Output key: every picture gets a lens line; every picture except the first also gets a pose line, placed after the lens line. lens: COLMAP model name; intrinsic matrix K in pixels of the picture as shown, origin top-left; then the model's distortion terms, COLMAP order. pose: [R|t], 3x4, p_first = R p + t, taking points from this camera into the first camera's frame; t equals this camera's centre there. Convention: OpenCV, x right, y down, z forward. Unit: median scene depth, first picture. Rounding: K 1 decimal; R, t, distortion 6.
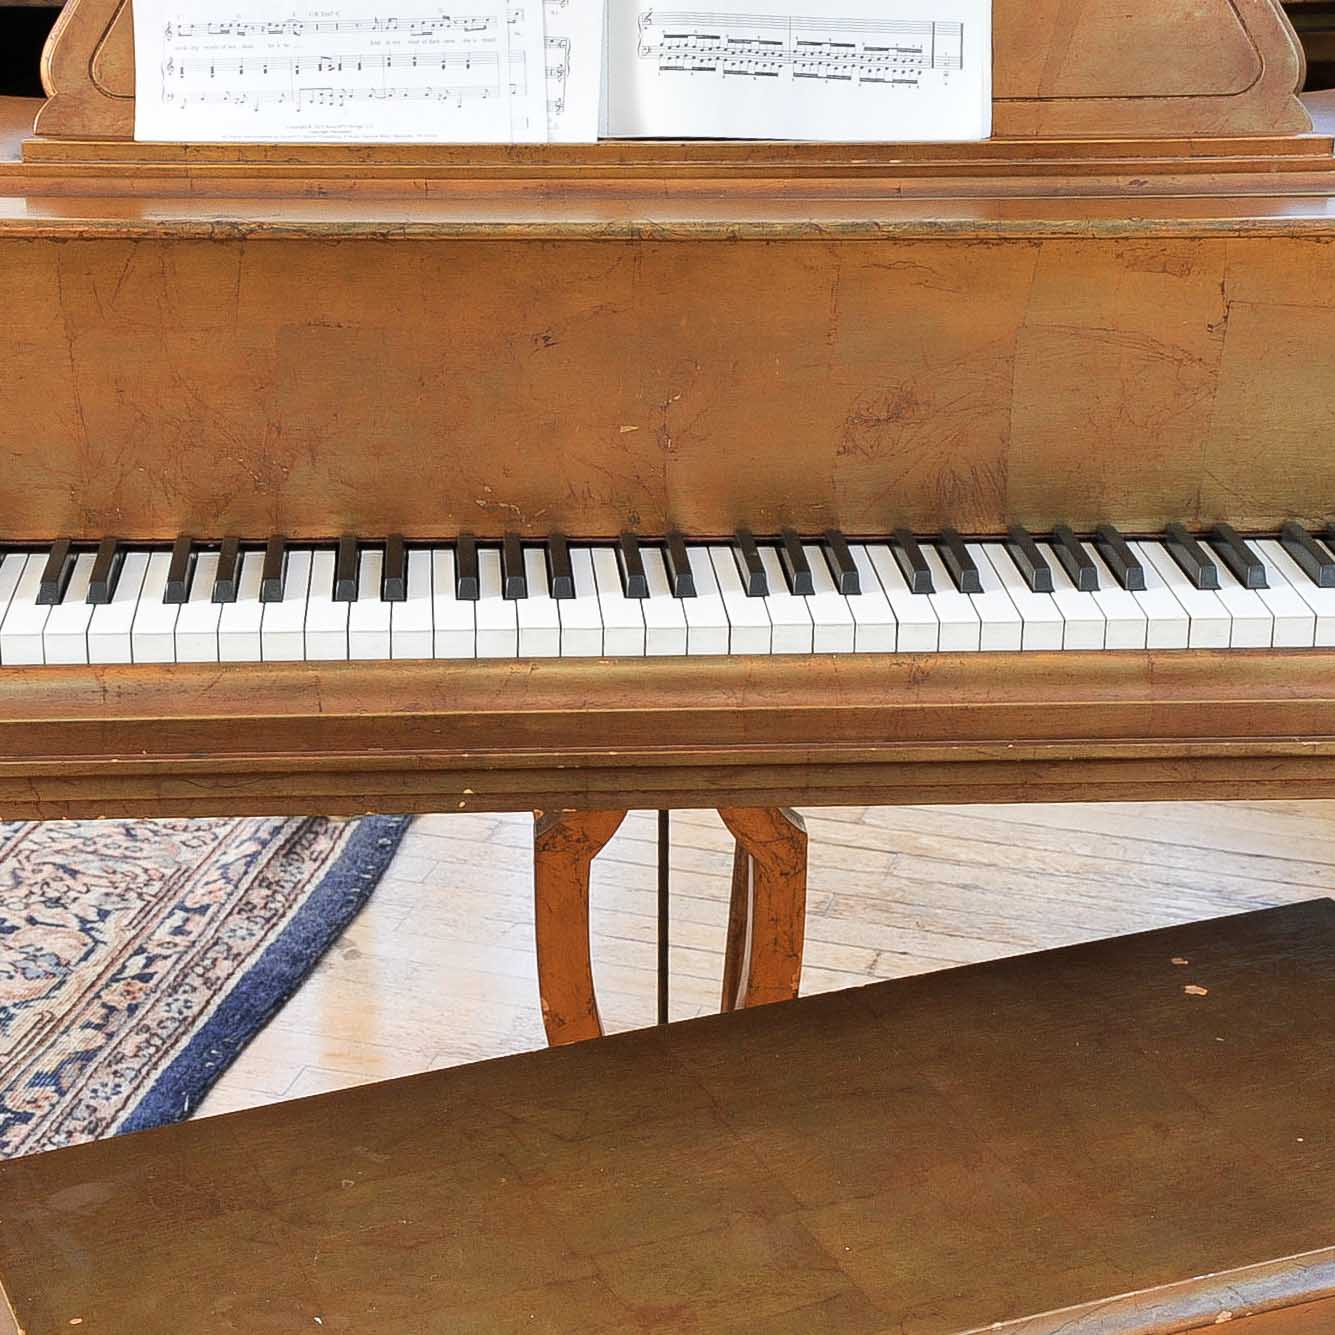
lens RADIAL K [[2931.4, 0, 652.9], [0, 2931.4, 665.6], [0, 0, 1]] dist [0.166747, 0.000000]
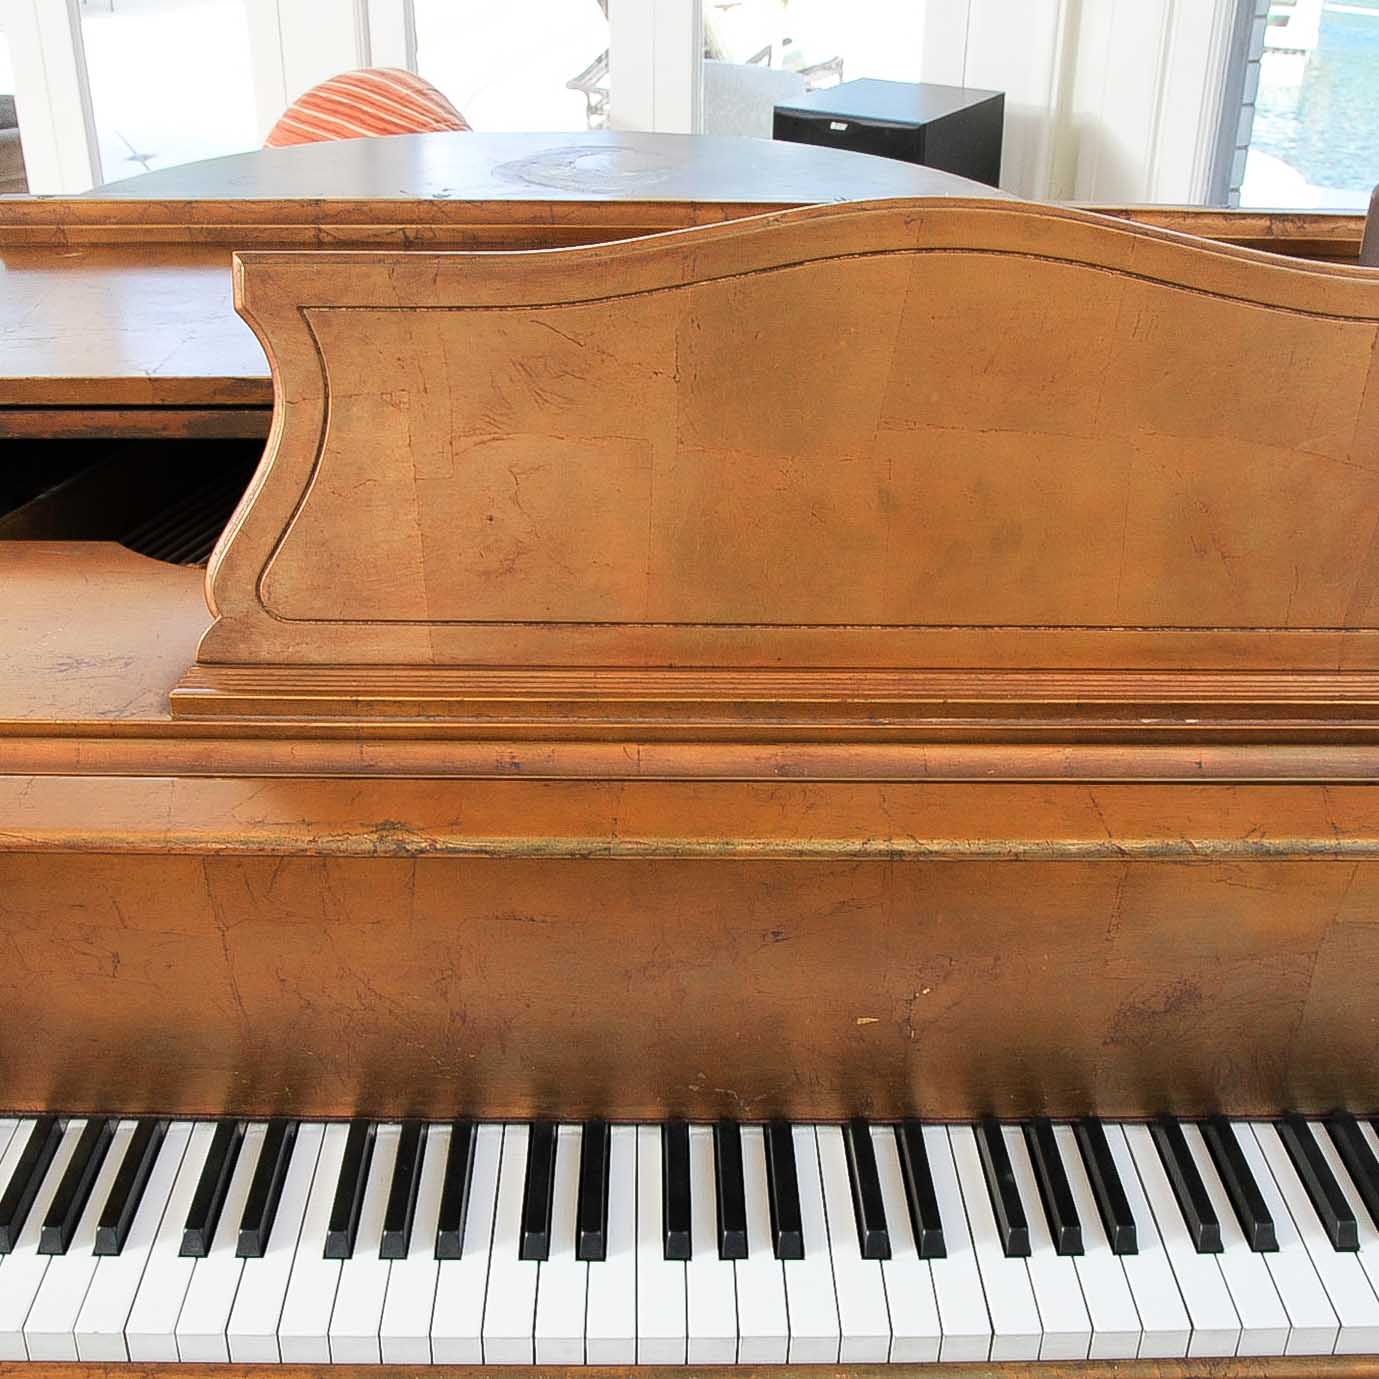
lens RADIAL K [[1588.4, 0, 698.5], [0, 1588.4, 689.7], [0, 0, 1]] dist [-0.067618, 0.000000]
pose [[0.998846, 0.027058, -0.039673, -0.041450], [-0.022158, 0.992632, 0.119122, -0.229271], [0.042604, -0.118105, 0.992087, 0.541915]]
